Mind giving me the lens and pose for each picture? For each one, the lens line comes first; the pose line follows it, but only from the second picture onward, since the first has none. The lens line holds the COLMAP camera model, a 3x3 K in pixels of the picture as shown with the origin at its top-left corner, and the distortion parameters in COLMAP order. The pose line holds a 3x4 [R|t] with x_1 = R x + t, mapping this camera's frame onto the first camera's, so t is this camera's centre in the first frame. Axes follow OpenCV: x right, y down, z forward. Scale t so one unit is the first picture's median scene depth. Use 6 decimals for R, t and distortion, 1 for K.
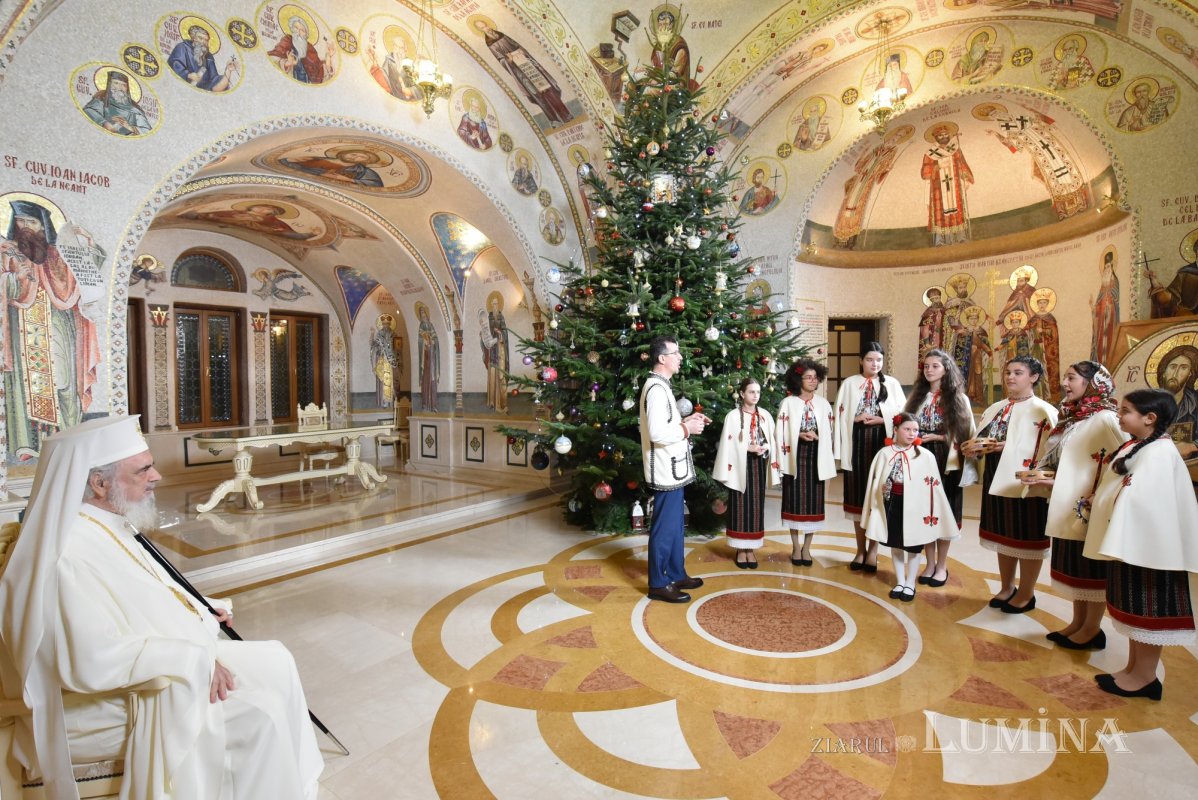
lens RADIAL K [[550.2, 0, 642.8], [0, 550.2, 404.0], [0, 0, 1]] dist [-0.006145, 0.000890]
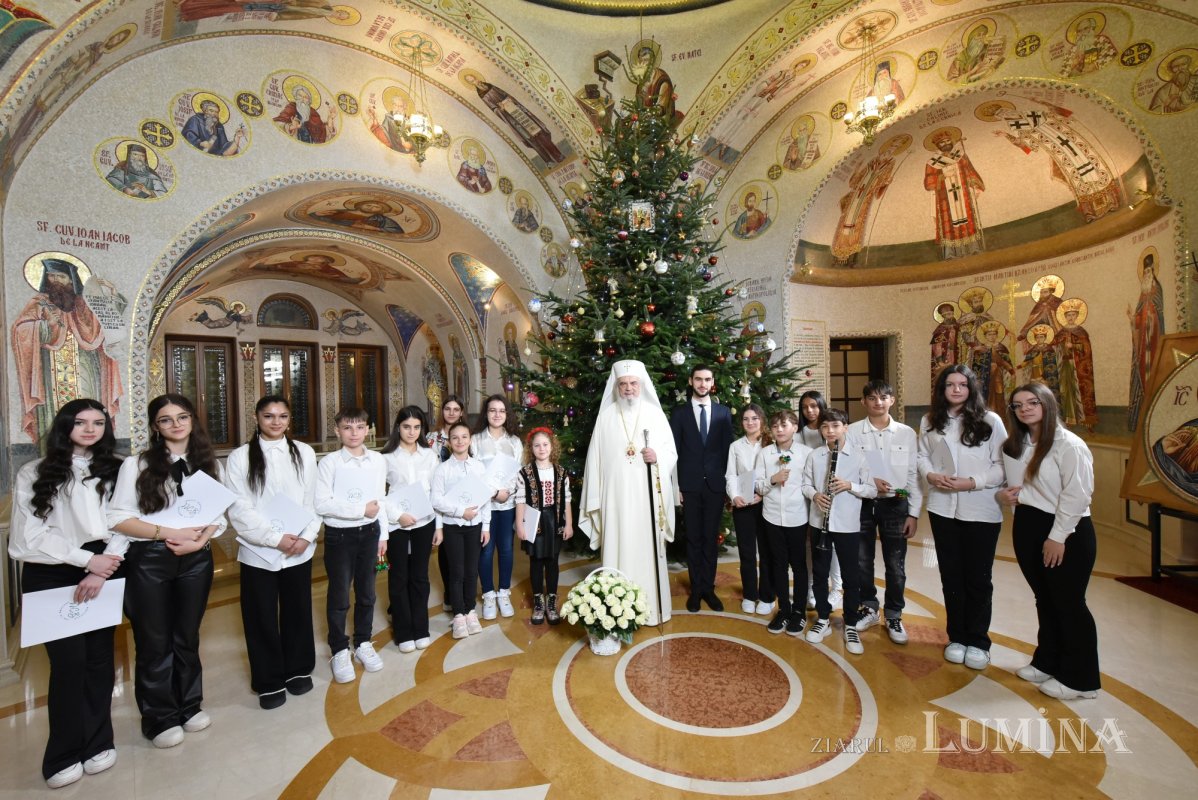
lens RADIAL K [[502.5, 0, 600.6], [0, 502.5, 403.3], [0, 0, 1]] dist [-0.009265, -0.000162]
pose [[0.987339, -0.007579, -0.158444, 0.102242], [0.001867, 0.999344, -0.036171, -0.012302], [0.158614, 0.035417, 0.986705, 0.081606]]
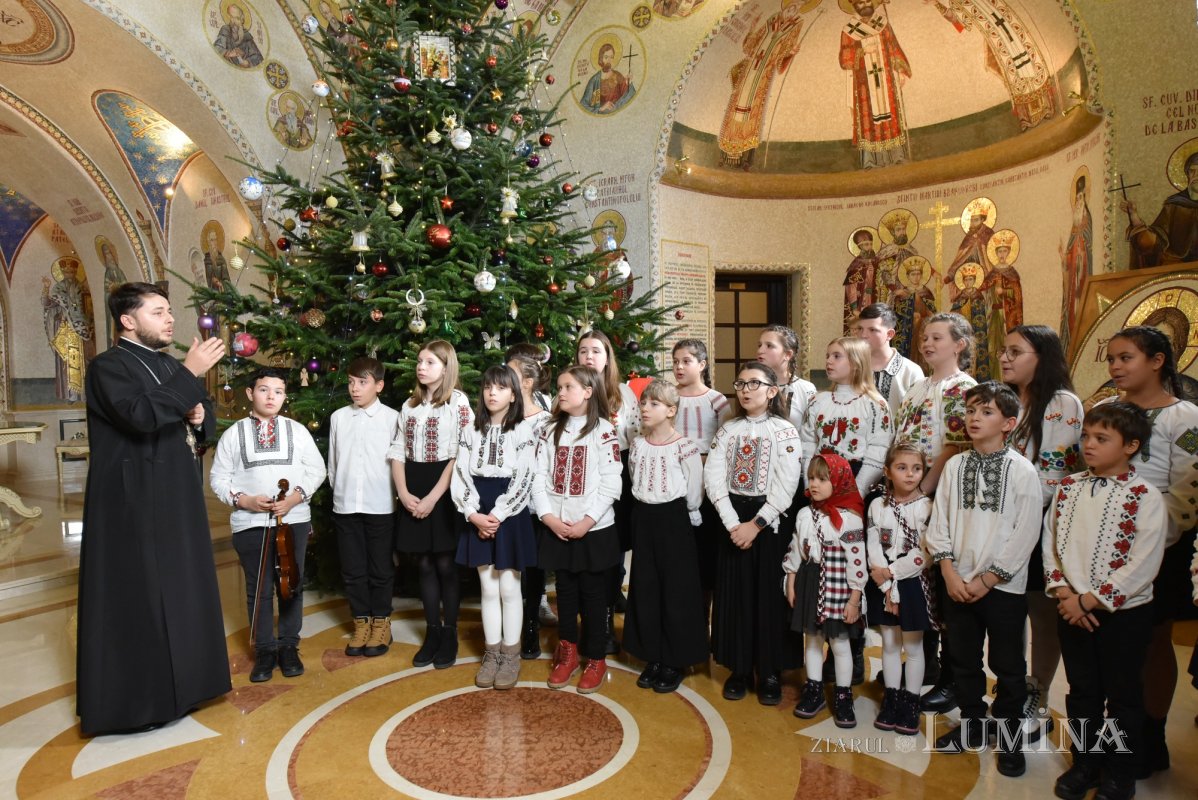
lens RADIAL K [[795.4, 0, 600.7], [0, 795.4, 401.5], [0, 0, 1]] dist [0.002728, -0.005981]
pose [[0.994478, 0.000439, 0.104947, 0.126992], [0.000228, 0.999980, -0.006351, 0.013560], [-0.104948, 0.006340, 0.994457, 0.056799]]
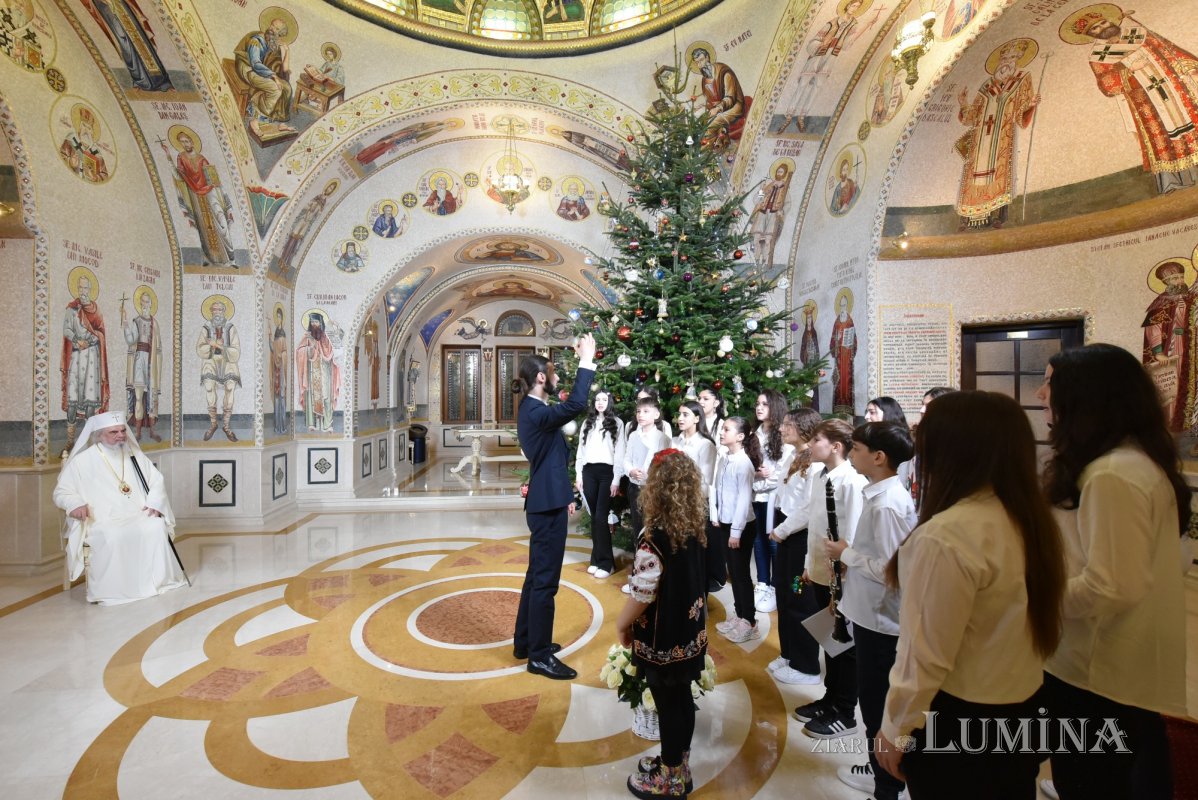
lens RADIAL K [[502.5, 0, 592.1], [0, 502.5, 400.8], [0, 0, 1]] dist [-0.009265, -0.000162]
pose [[0.698869, 0.026984, -0.714741, 0.613788], [-0.048449, 0.998779, -0.009665, -0.030081], [0.713607, 0.041383, 0.699323, 0.226571]]
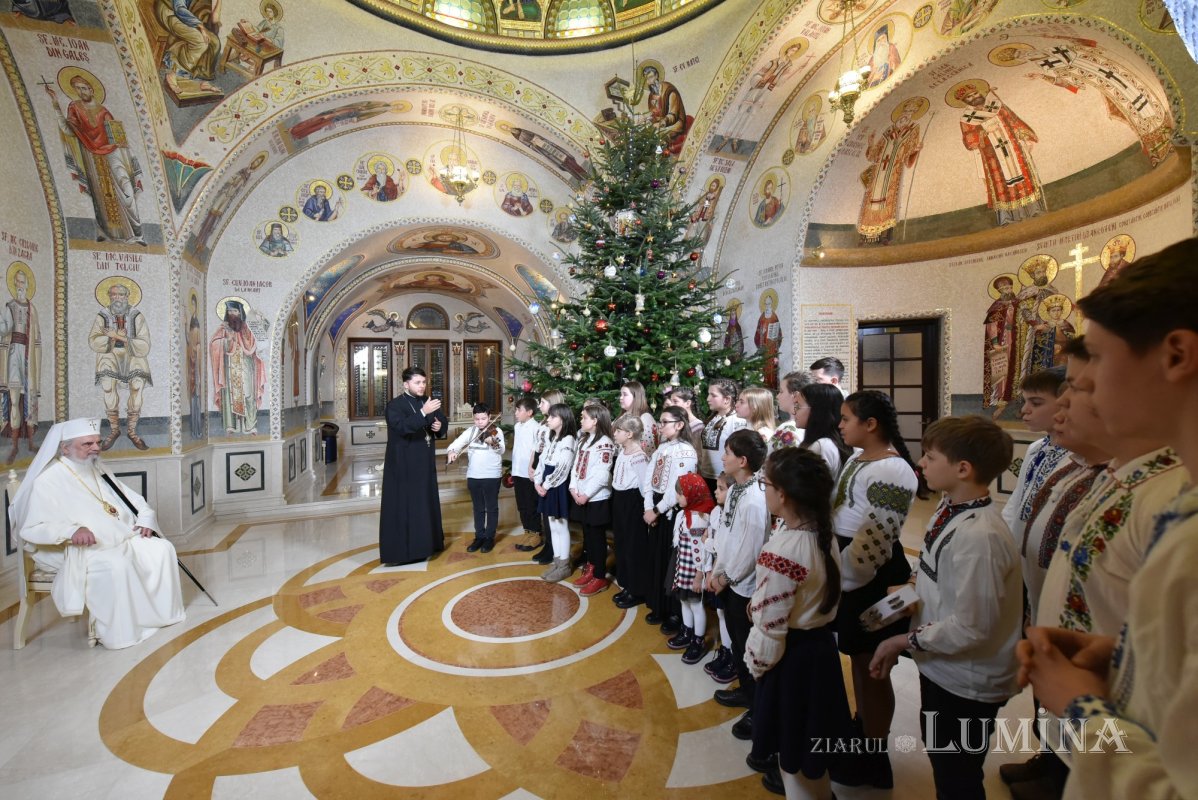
lens RADIAL K [[472.5, 0, 583.9], [0, 472.5, 392.9], [0, 0, 1]] dist [-0.008045, -0.002056]
pose [[0.860367, 0.006539, -0.509633, 0.445962], [-0.017567, 0.999704, -0.016830, -0.020459], [0.509372, 0.023433, 0.860227, 0.114476]]
